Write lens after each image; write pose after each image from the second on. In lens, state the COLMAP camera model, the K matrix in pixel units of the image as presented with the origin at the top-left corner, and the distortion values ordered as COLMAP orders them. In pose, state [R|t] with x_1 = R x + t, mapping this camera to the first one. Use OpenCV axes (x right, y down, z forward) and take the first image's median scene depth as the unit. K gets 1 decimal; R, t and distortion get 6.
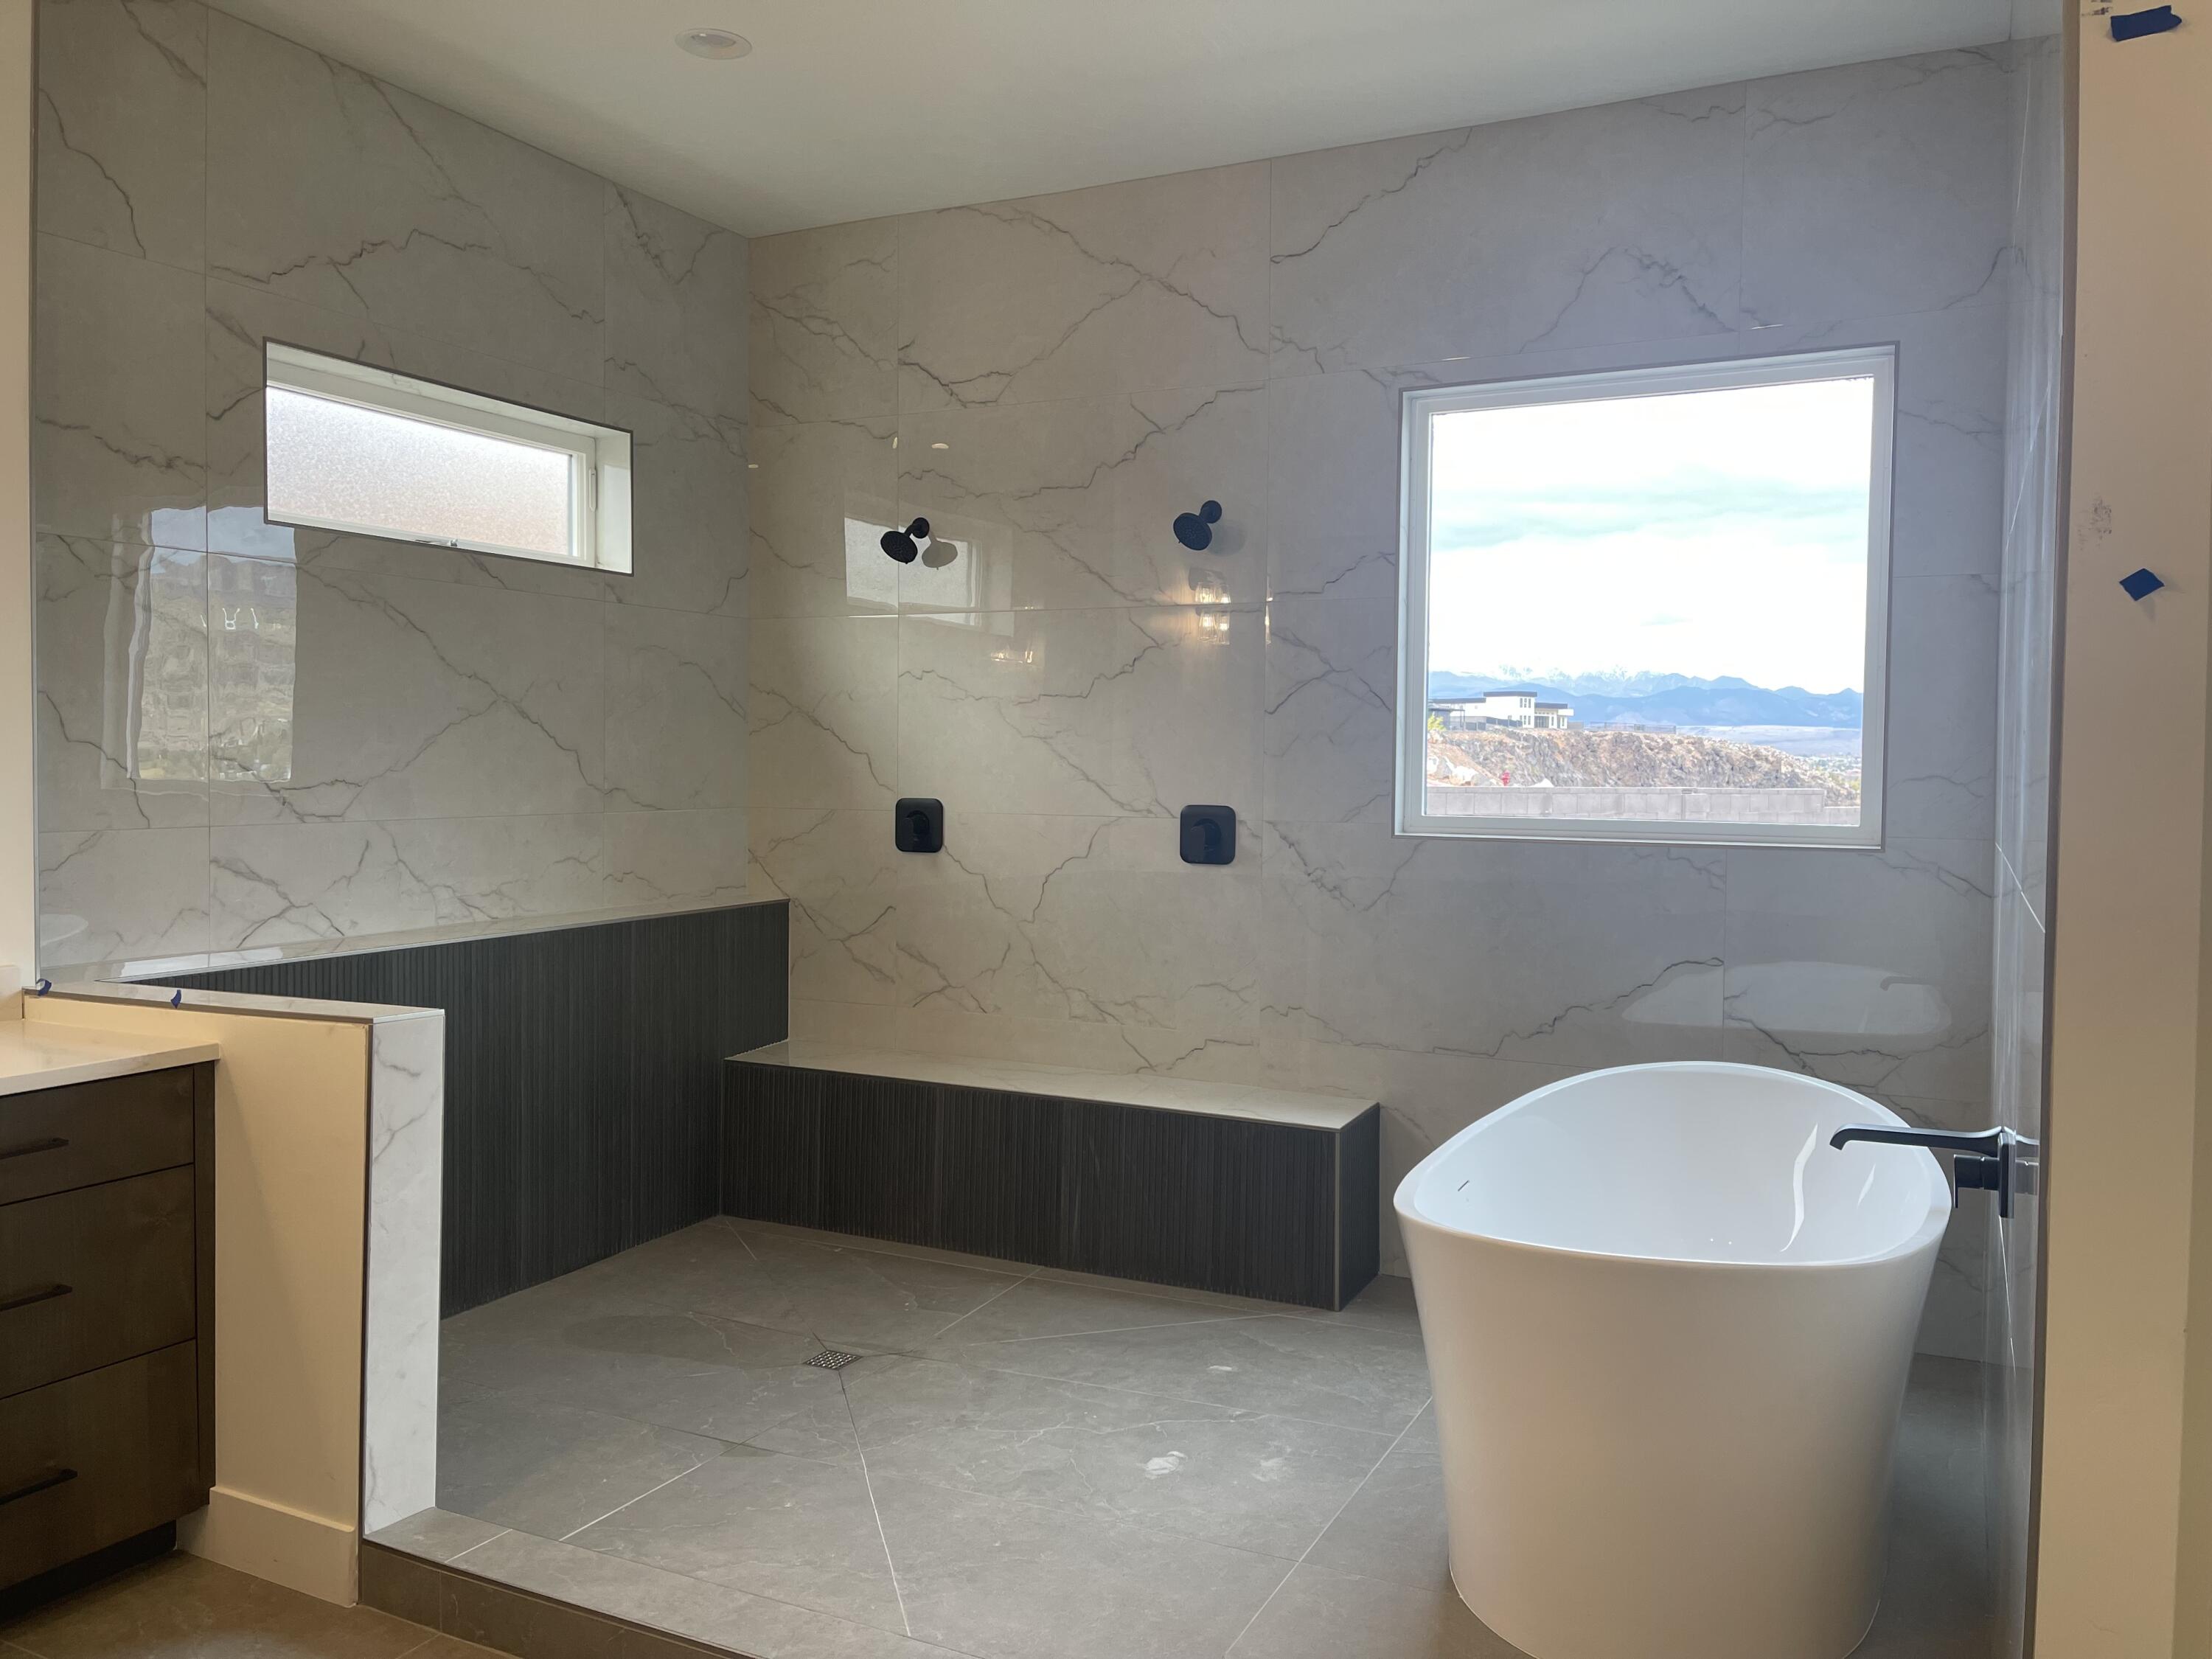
lens RADIAL K [[1677.2, 0, 1100.2], [0, 1677.2, 823.7], [0, 0, 1]] dist [0.080380, -0.103850]
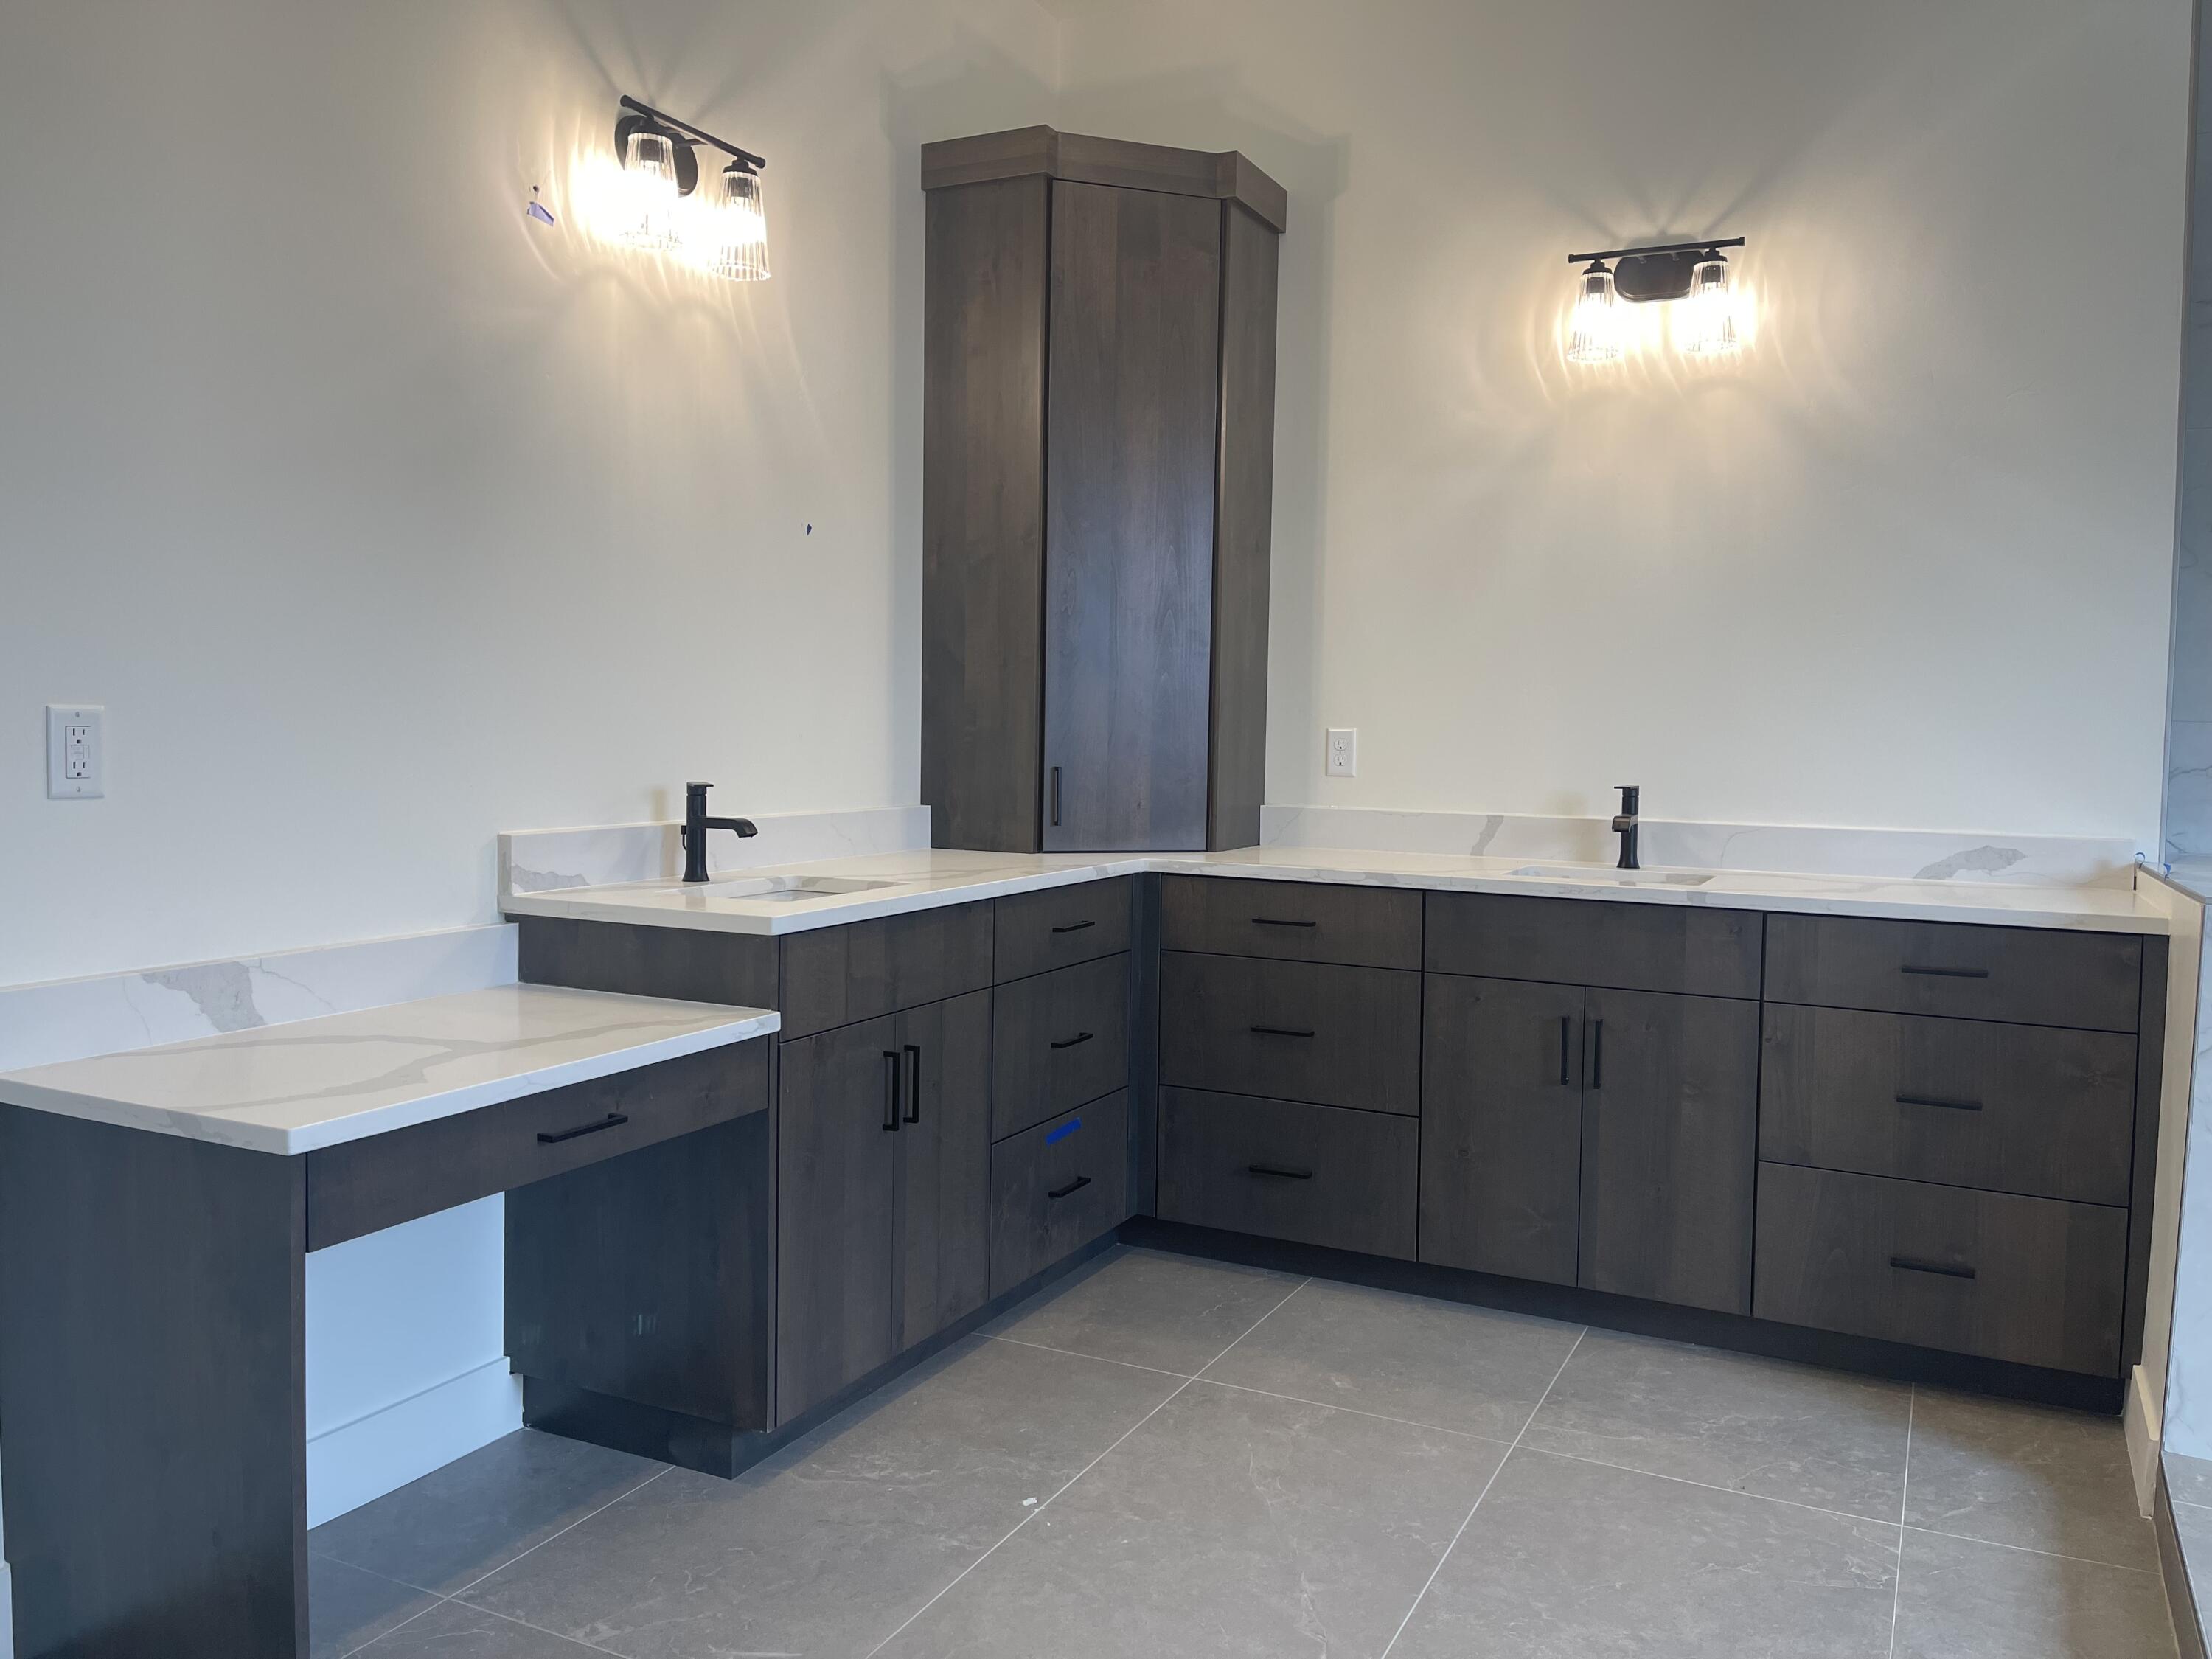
lens RADIAL K [[1677.2, 0, 1100.2], [0, 1677.2, 823.7], [0, 0, 1]] dist [0.080380, -0.103850]
pose [[-0.008887, 0.049197, -0.998750, 0.472289], [-0.056331, 0.997178, 0.049621, 0.062983], [0.998373, 0.056702, -0.006091, 0.403127]]
